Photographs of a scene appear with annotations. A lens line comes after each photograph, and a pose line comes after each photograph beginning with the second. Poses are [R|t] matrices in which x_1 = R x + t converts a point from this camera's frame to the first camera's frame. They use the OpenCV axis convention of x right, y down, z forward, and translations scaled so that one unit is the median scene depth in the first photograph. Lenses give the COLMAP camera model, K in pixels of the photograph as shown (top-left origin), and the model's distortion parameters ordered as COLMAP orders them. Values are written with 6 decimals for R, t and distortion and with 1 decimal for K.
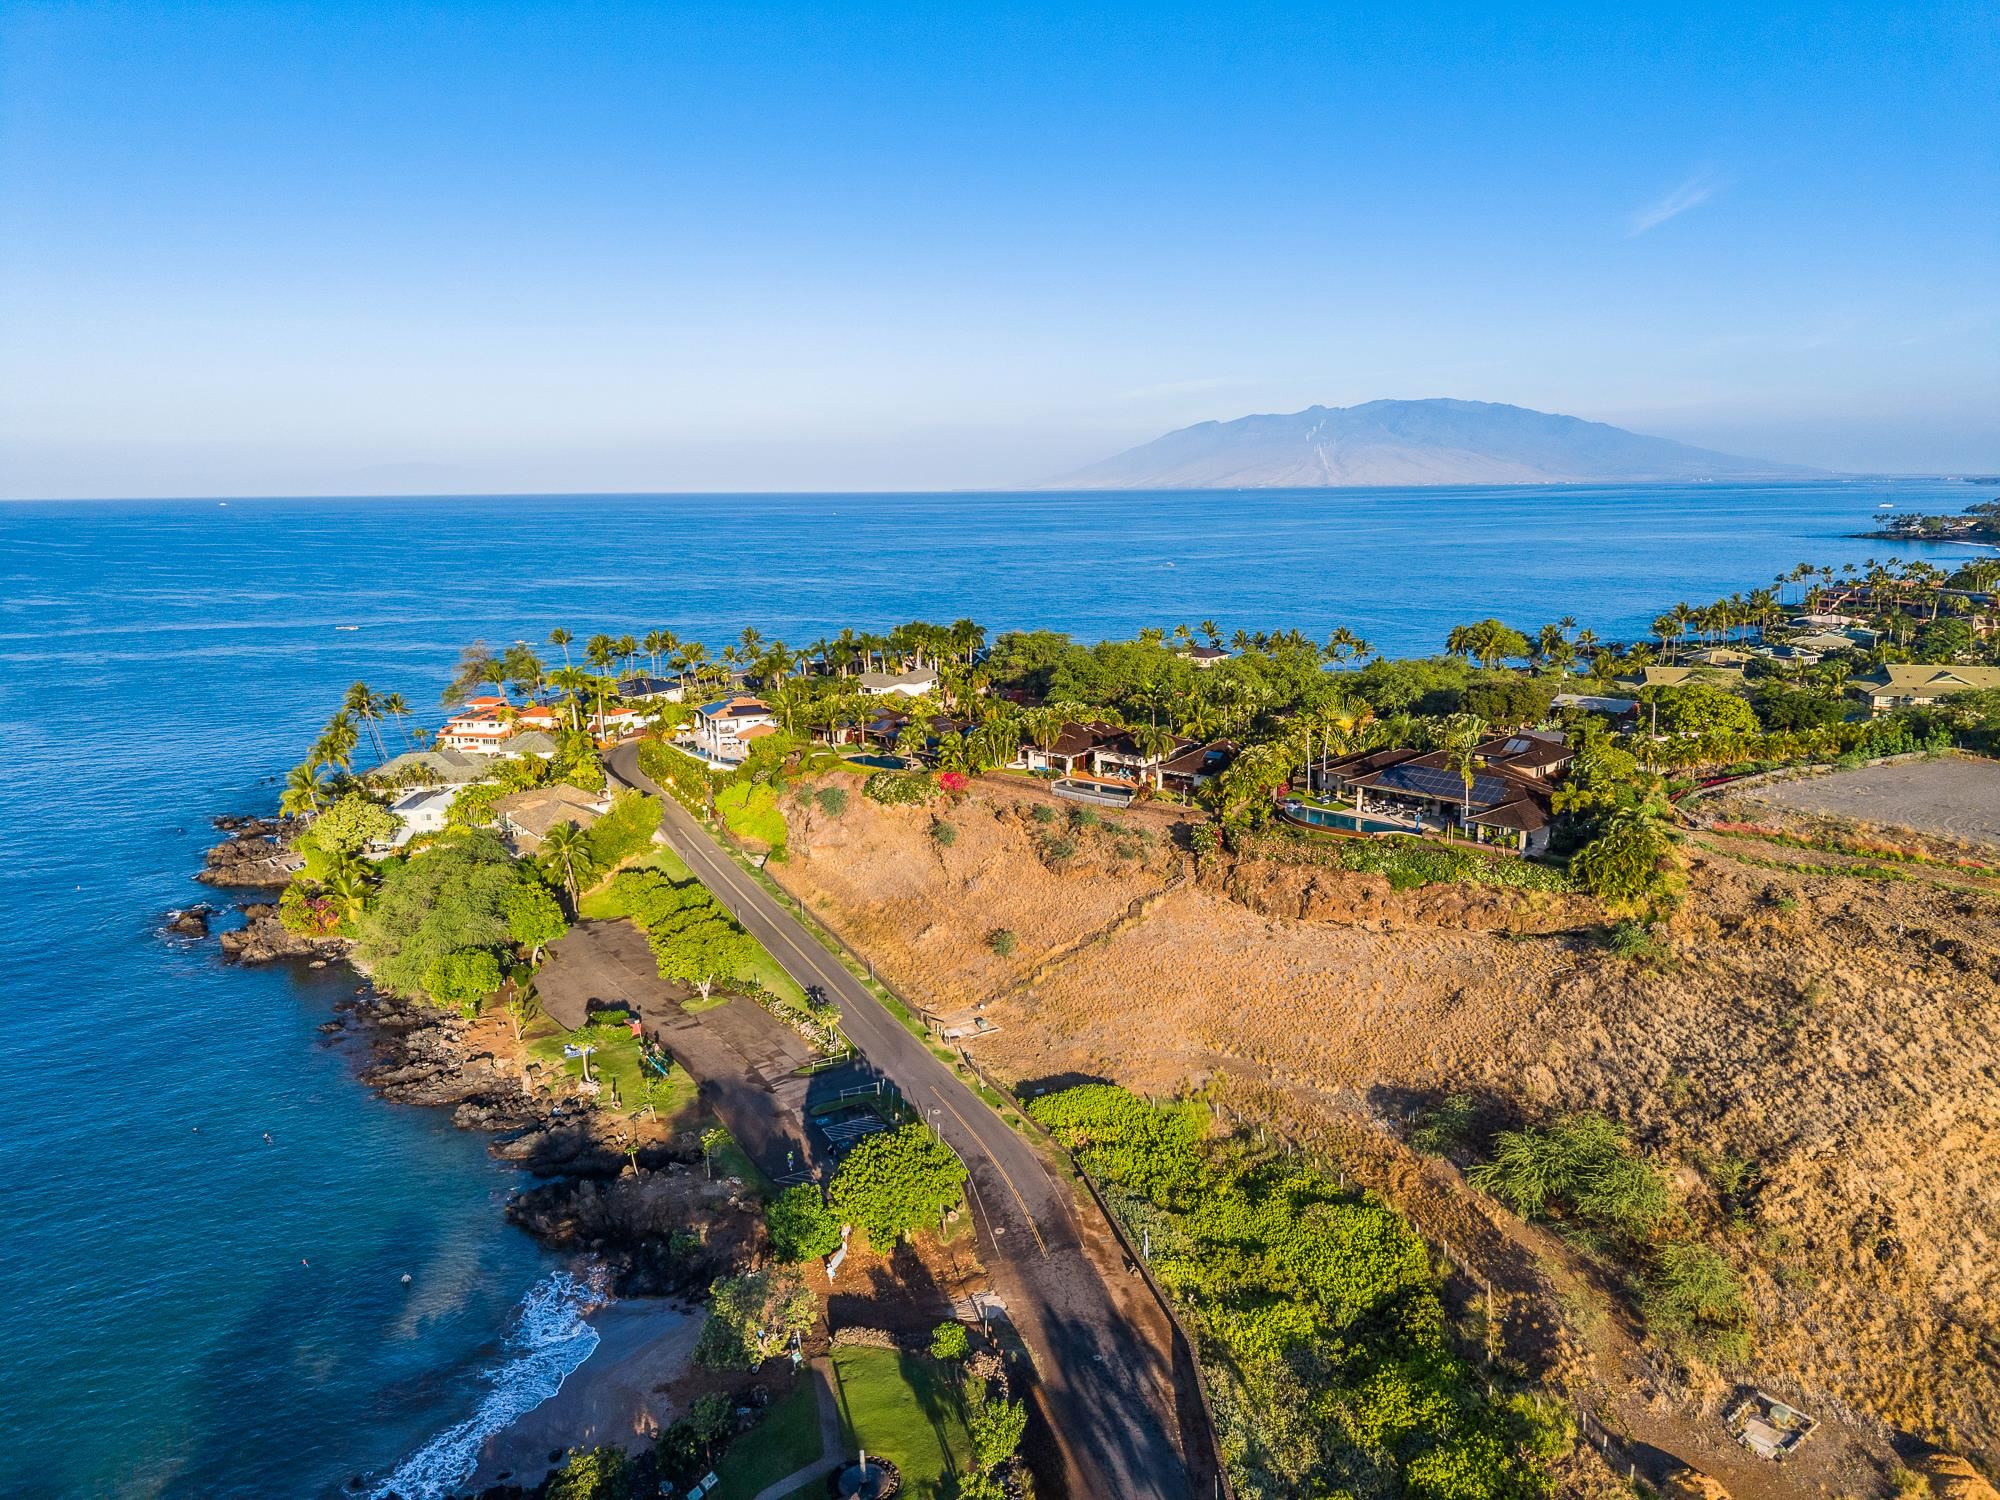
lens RADIAL K [[1342.9, 0, 994.6], [0, 1342.9, 744.4], [0, 0, 1]] dist [0.049609, -0.049445]
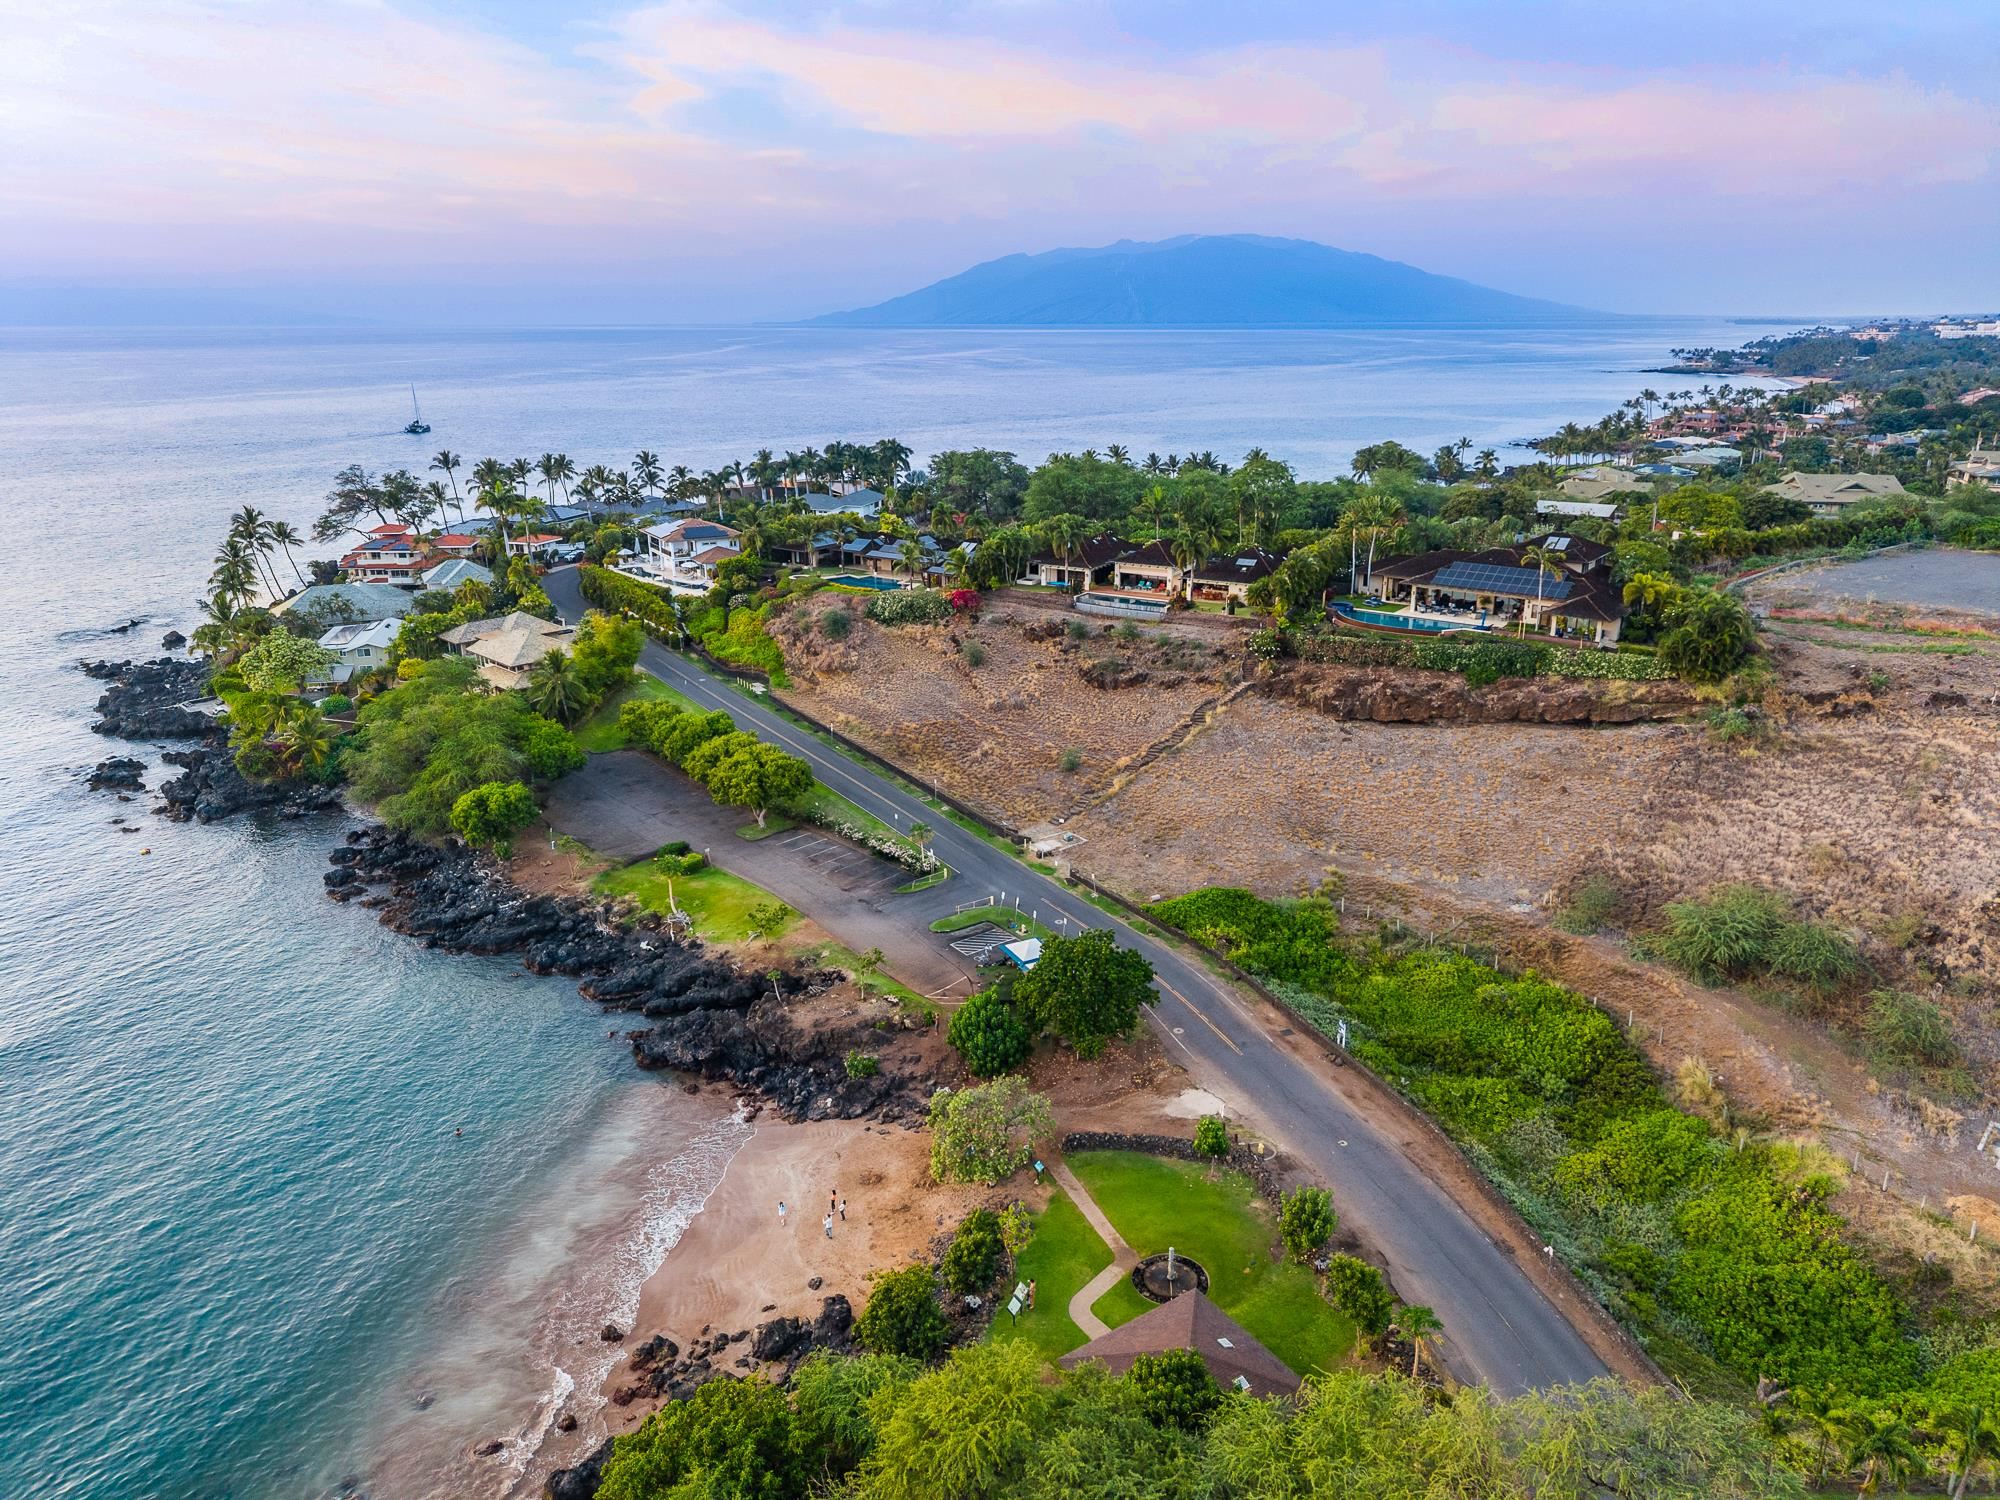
lens RADIAL K [[1342.9, 0, 994.6], [0, 1342.9, 744.4], [0, 0, 1]] dist [0.049609, -0.049445]
pose [[0.989786, -0.035973, 0.137946, -0.219357], [0.020358, 0.993388, 0.112983, 0.035507], [-0.141098, -0.109021, 0.983974, 0.074032]]
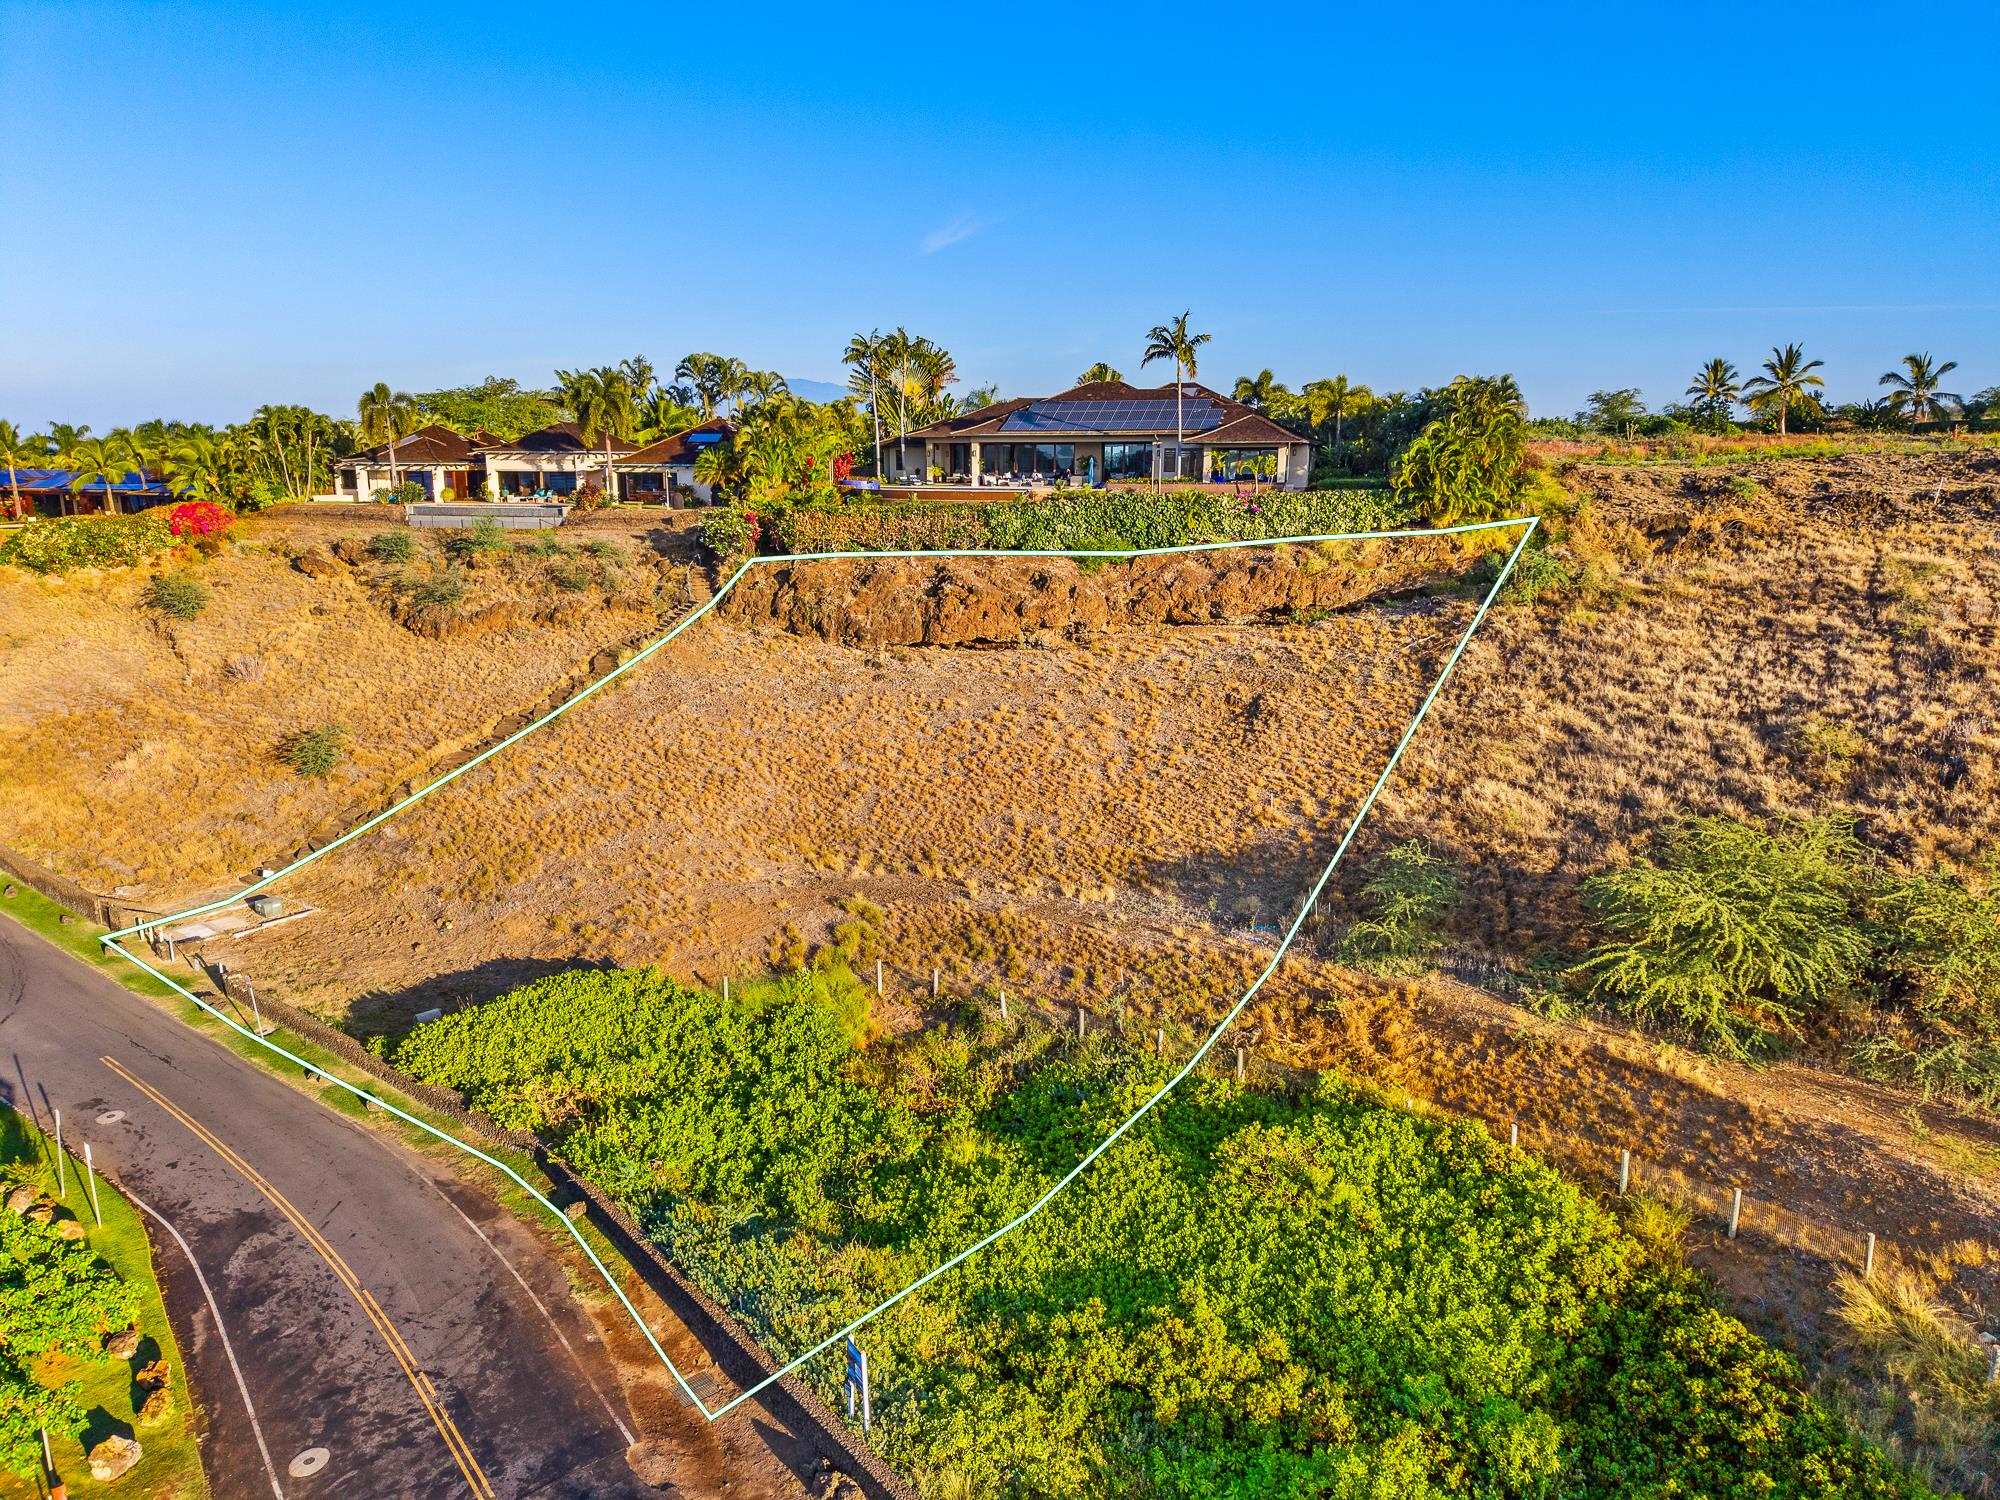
lens RADIAL K [[1325.6, 0, 989.0], [0, 1325.6, 737.2], [0, 0, 1]] dist [0.093540, -0.114163]
pose [[0.898175, -0.073781, 0.433403, 0.017327], [0.072367, 0.997182, 0.019785, 0.188422], [-0.433641, 0.013594, 0.900983, 0.598980]]
